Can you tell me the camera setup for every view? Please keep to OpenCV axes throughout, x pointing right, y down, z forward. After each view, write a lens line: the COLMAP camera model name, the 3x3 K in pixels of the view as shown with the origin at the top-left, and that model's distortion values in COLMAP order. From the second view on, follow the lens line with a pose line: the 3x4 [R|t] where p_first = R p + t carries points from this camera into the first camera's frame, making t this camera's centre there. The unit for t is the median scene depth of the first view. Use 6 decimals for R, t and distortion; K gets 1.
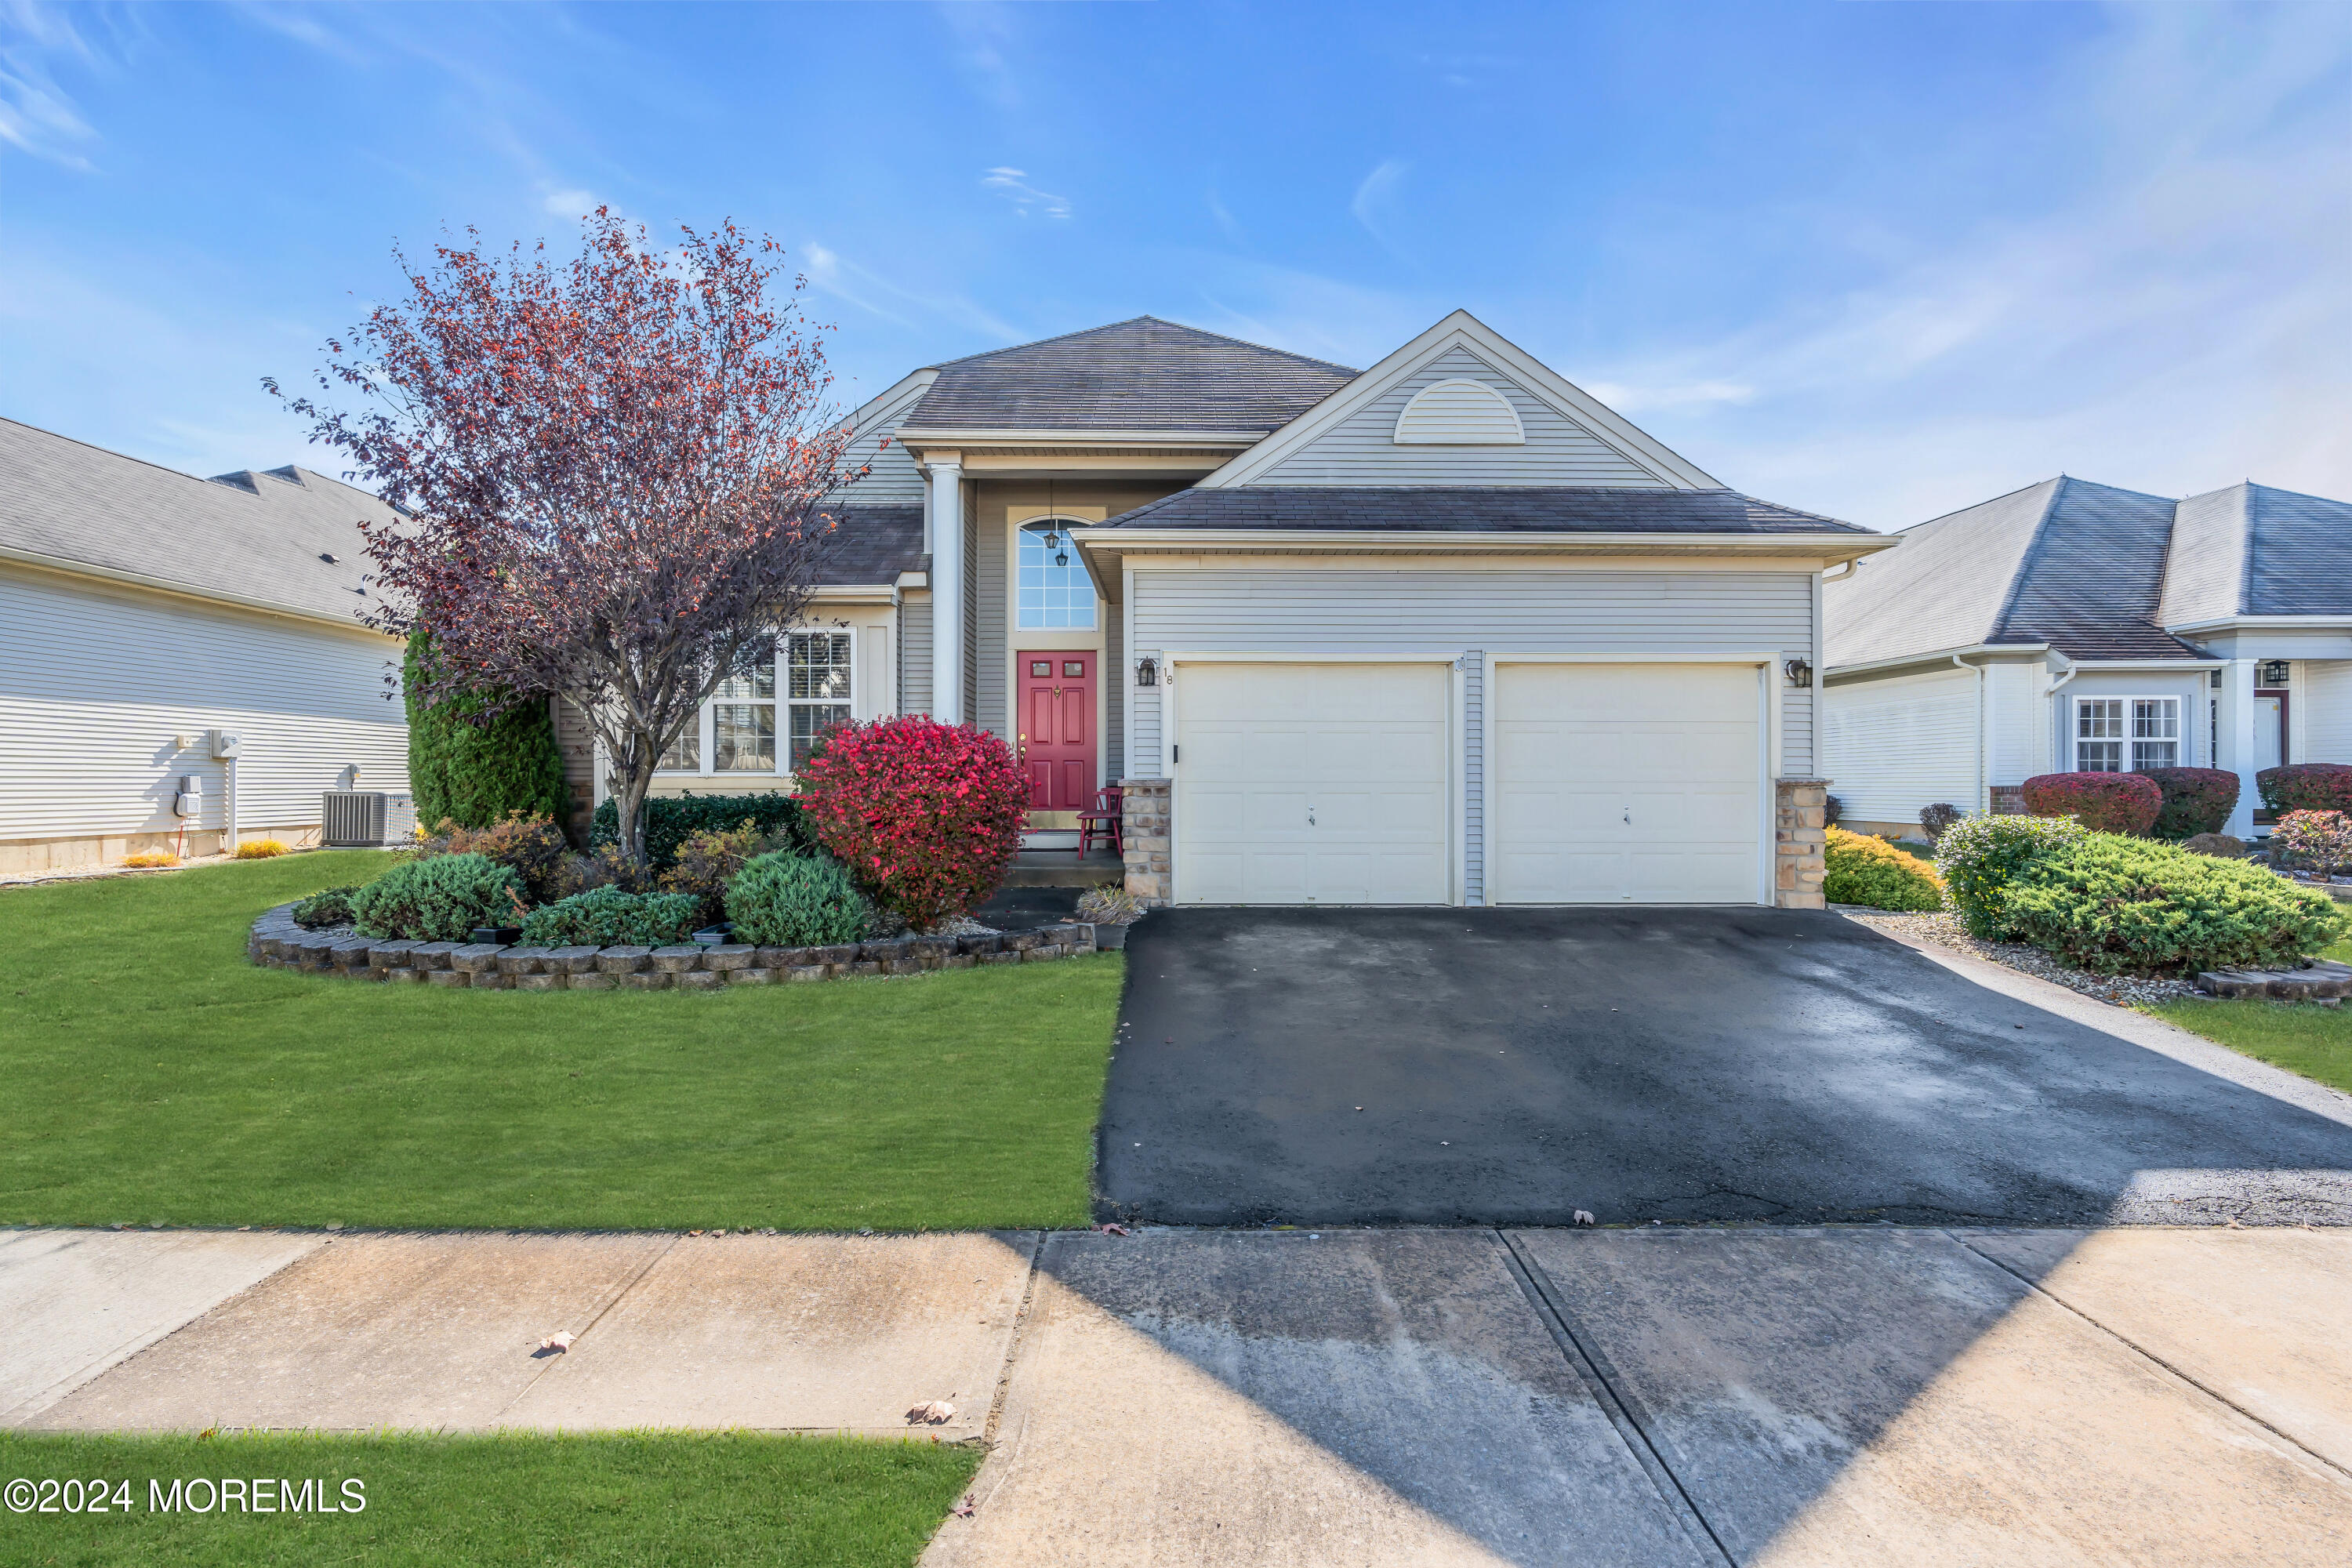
lens RADIAL K [[1091.4, 0, 1176.0], [0, 1091.4, 784.0], [0, 0, 1]] dist [-0.004264, 0.000132]
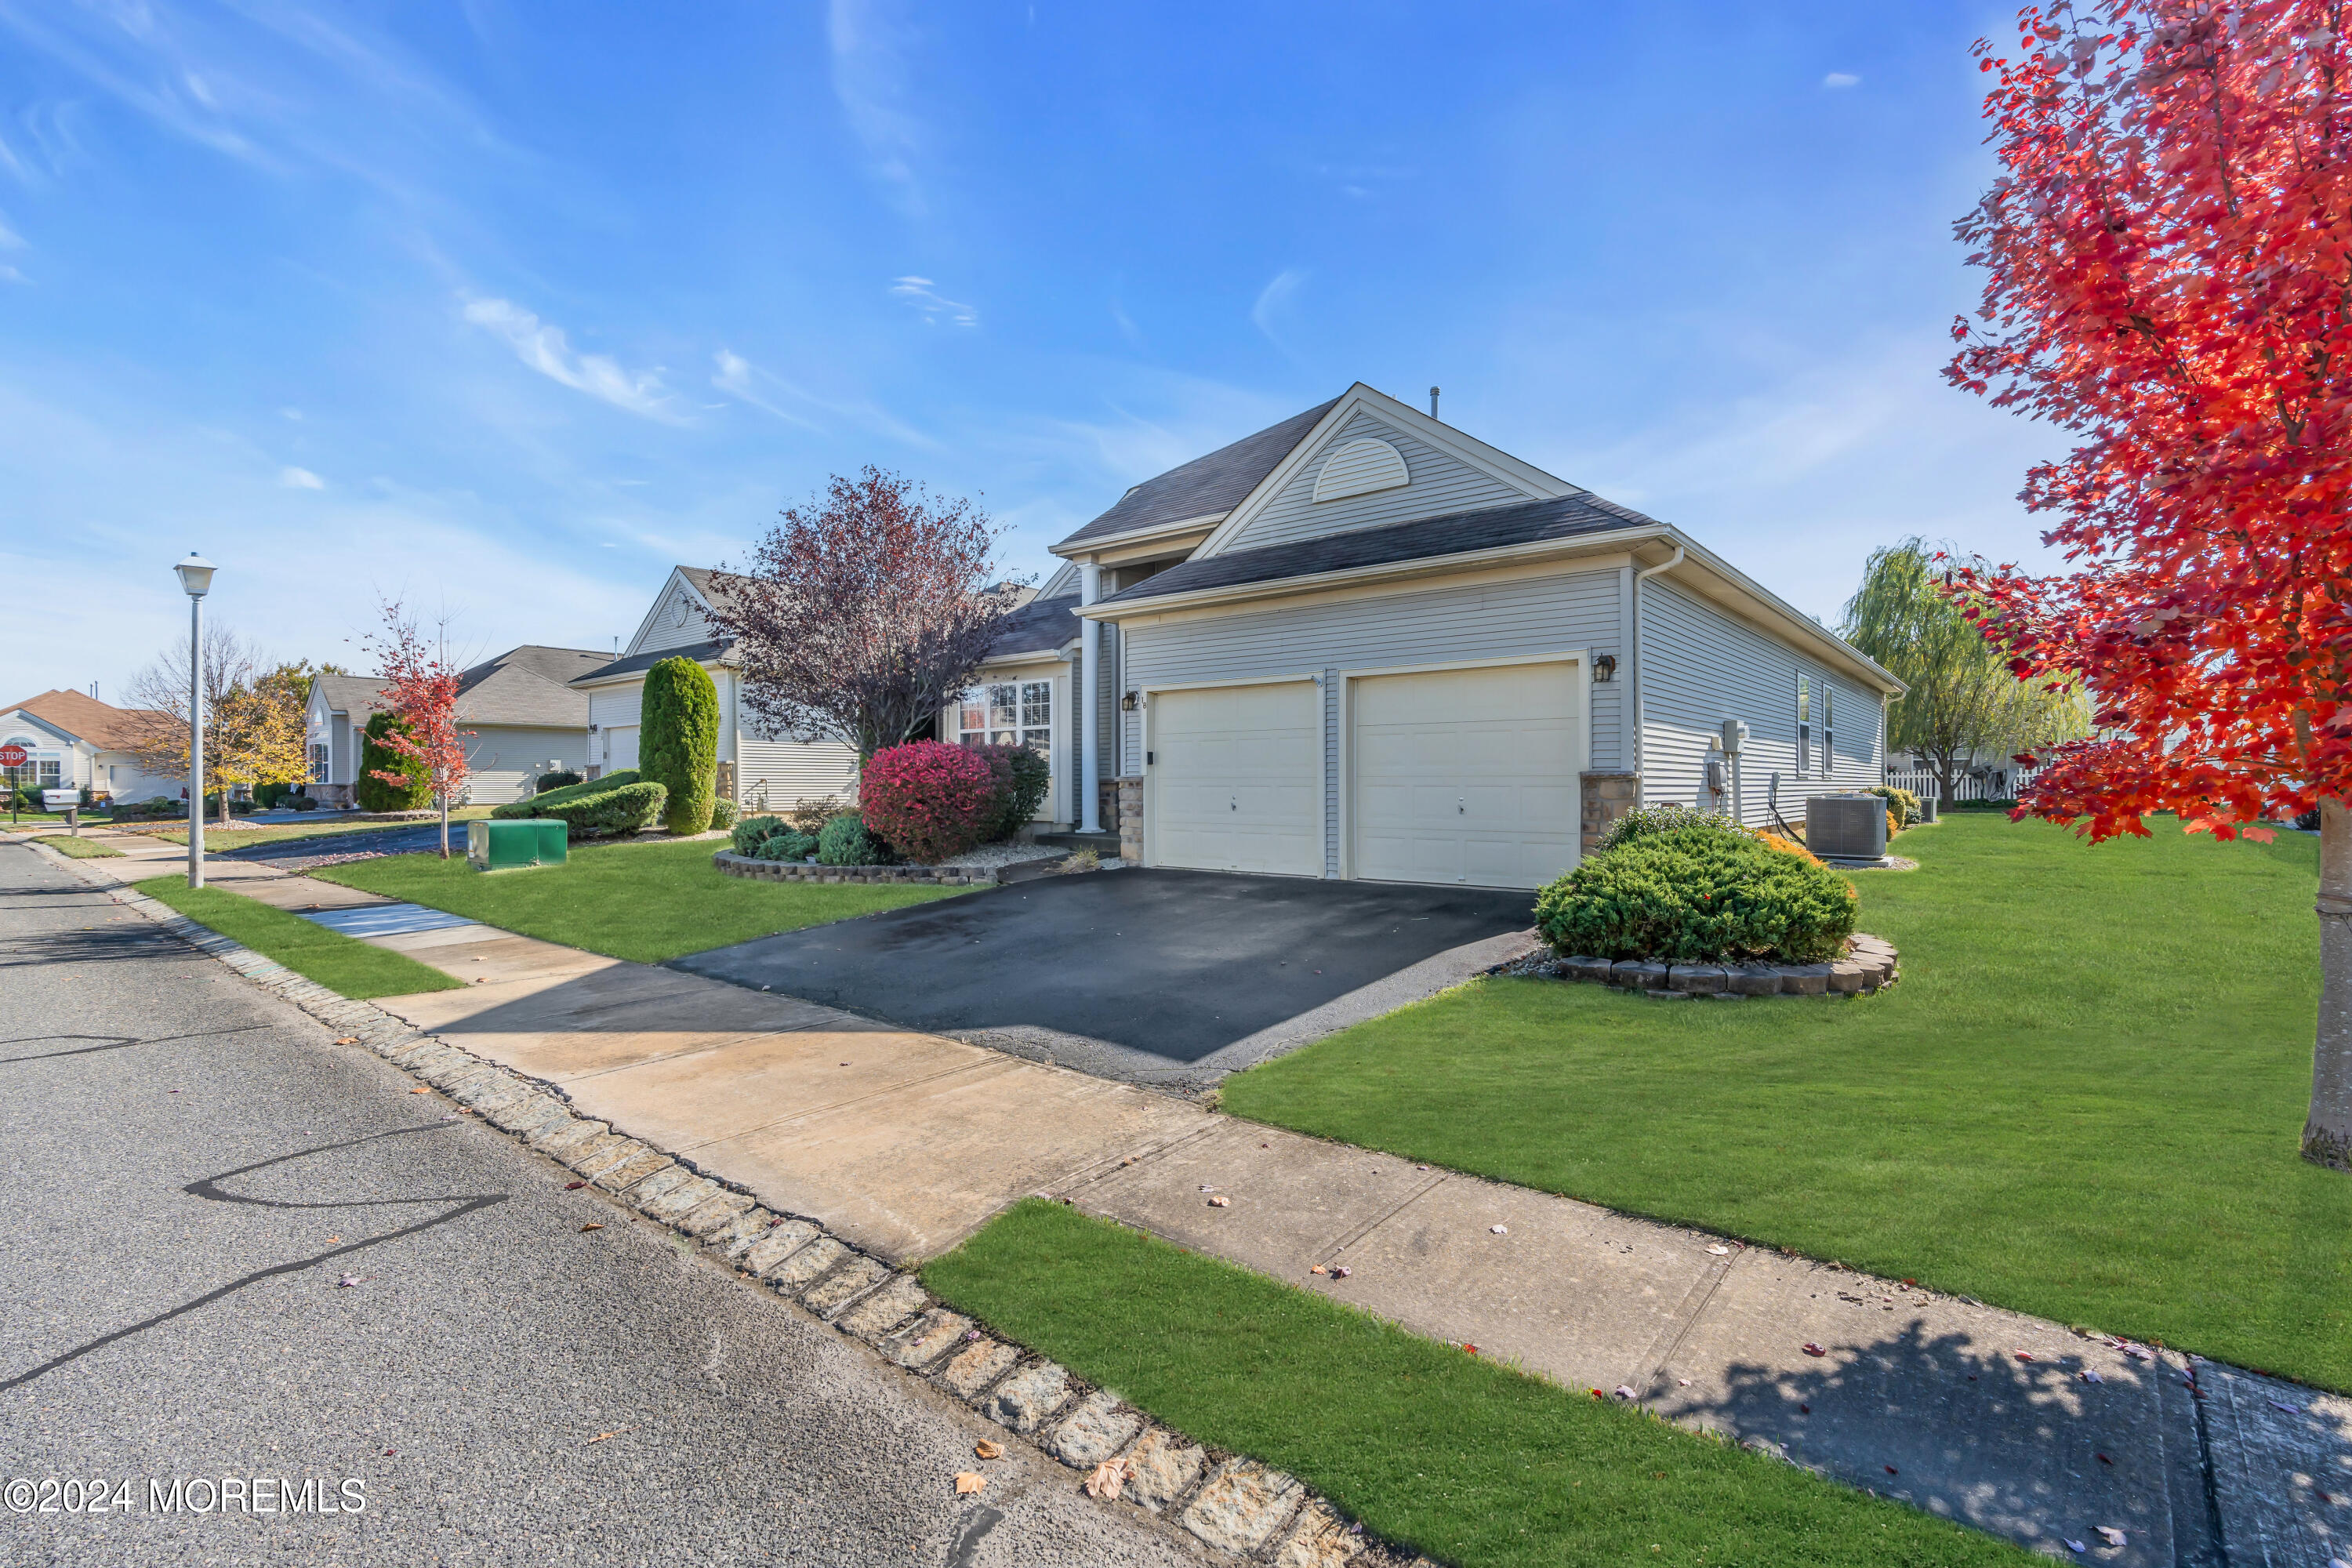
lens RADIAL K [[1042.8, 0, 1185.7], [0, 1042.8, 778.4], [0, 0, 1]] dist [-0.007531, 0.000531]
pose [[0.770943, -0.005075, -0.636884, 0.889362], [0.000307, 0.999971, -0.007596, 0.008600], [0.636904, 0.005660, 0.770923, 0.000452]]
